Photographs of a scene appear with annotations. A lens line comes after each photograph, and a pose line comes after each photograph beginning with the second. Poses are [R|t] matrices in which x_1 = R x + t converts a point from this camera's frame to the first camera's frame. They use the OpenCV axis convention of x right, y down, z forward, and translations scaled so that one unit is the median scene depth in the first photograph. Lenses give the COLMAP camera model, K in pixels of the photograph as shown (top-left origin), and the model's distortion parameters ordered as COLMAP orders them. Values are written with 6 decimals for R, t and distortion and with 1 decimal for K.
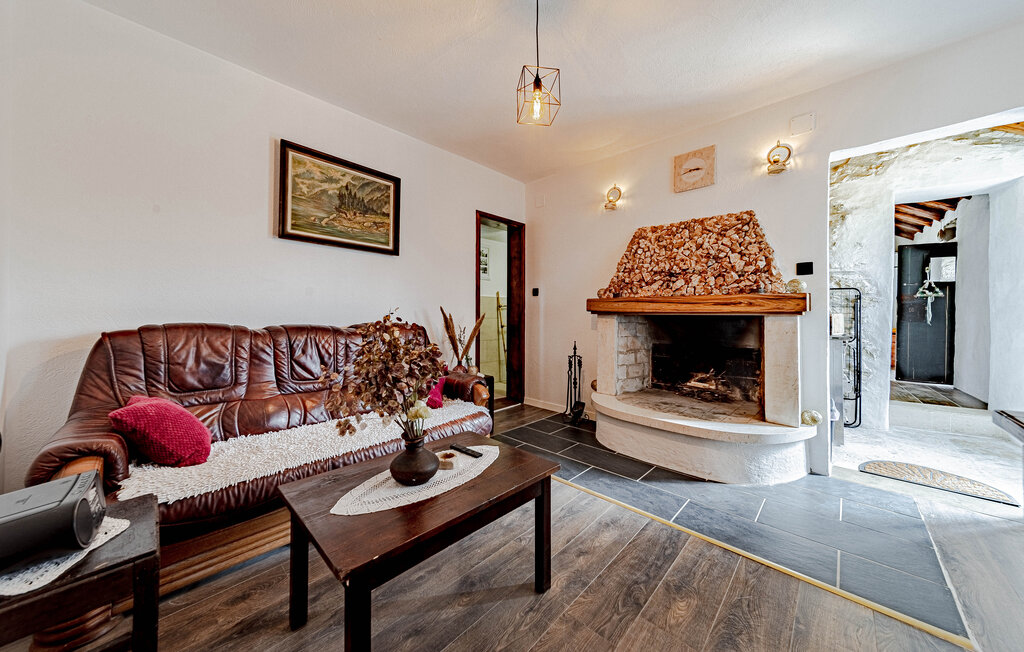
lens RADIAL K [[353.8, 0, 511.5], [0, 353.8, 309.5], [0, 0, 1]] dist [0.007543, -0.000320]
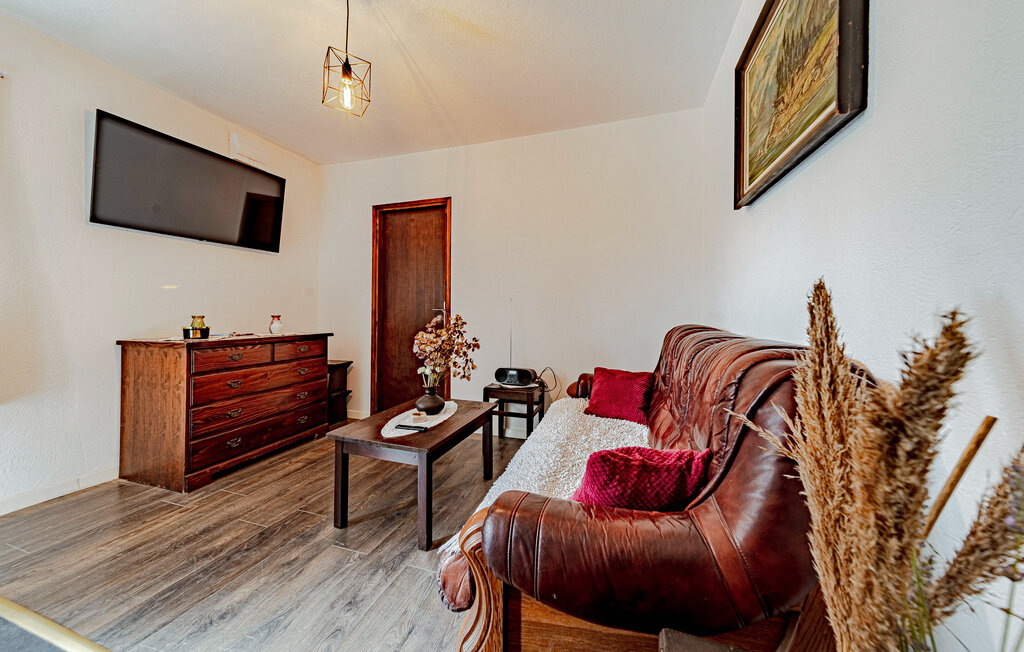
lens RADIAL K [[353.8, 0, 511.5], [0, 353.8, 309.5], [0, 0, 1]] dist [0.007543, -0.000320]
pose [[-0.907051, -0.012868, -0.420823, 0.039983], [-0.004568, 0.999775, -0.020727, 0.012913], [0.420995, -0.016878, -0.906906, 1.241600]]
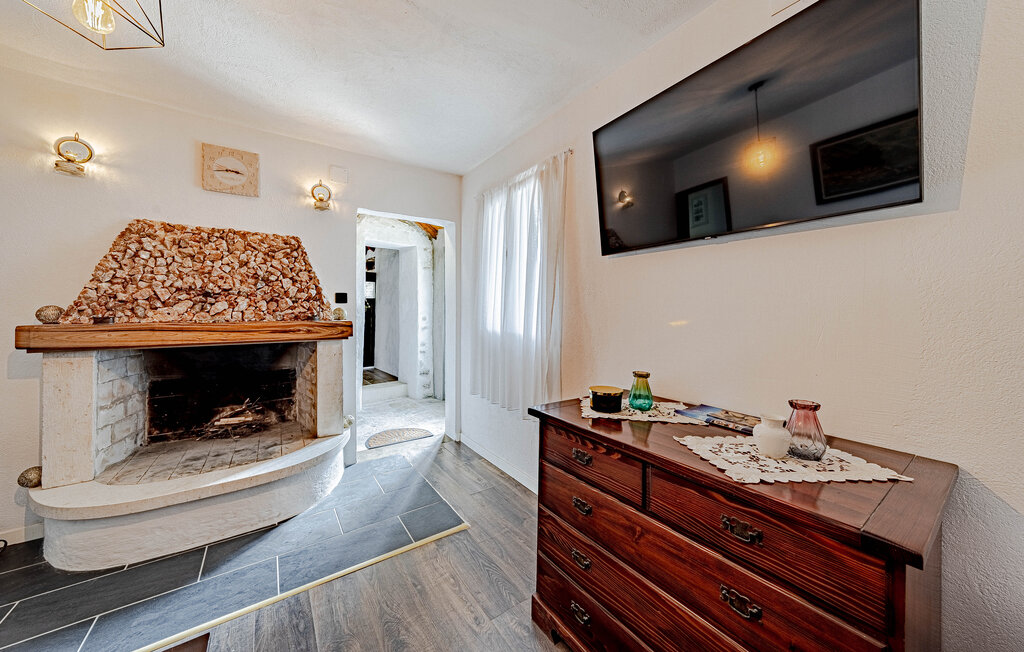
lens RADIAL K [[353.8, 0, 511.5], [0, 353.8, 309.5], [0, 0, 1]] dist [0.007543, -0.000320]
pose [[0.210304, -0.006149, 0.977617, -0.196437], [-0.014453, 0.999851, 0.009398, -0.086370], [-0.977529, -0.016106, 0.210184, 0.173081]]
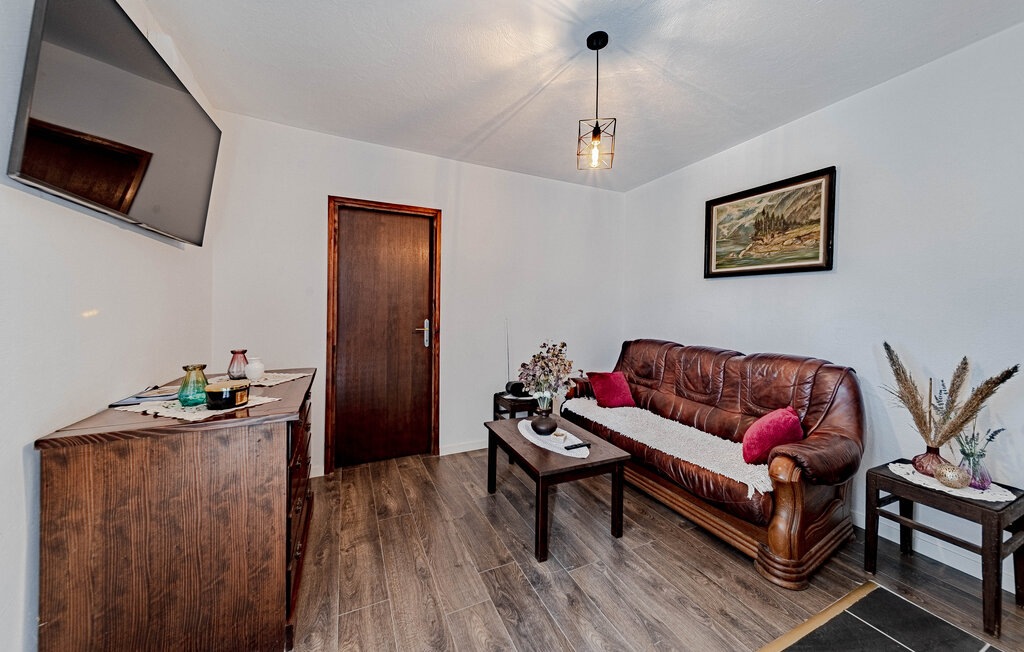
lens RADIAL K [[353.8, 0, 511.5], [0, 353.8, 309.5], [0, 0, 1]] dist [0.007543, -0.000320]
pose [[-0.369251, -0.009278, -0.929284, 0.688905], [-0.003376, 0.999957, -0.008643, -0.064203], [0.929324, -0.000054, -0.369266, 0.704358]]
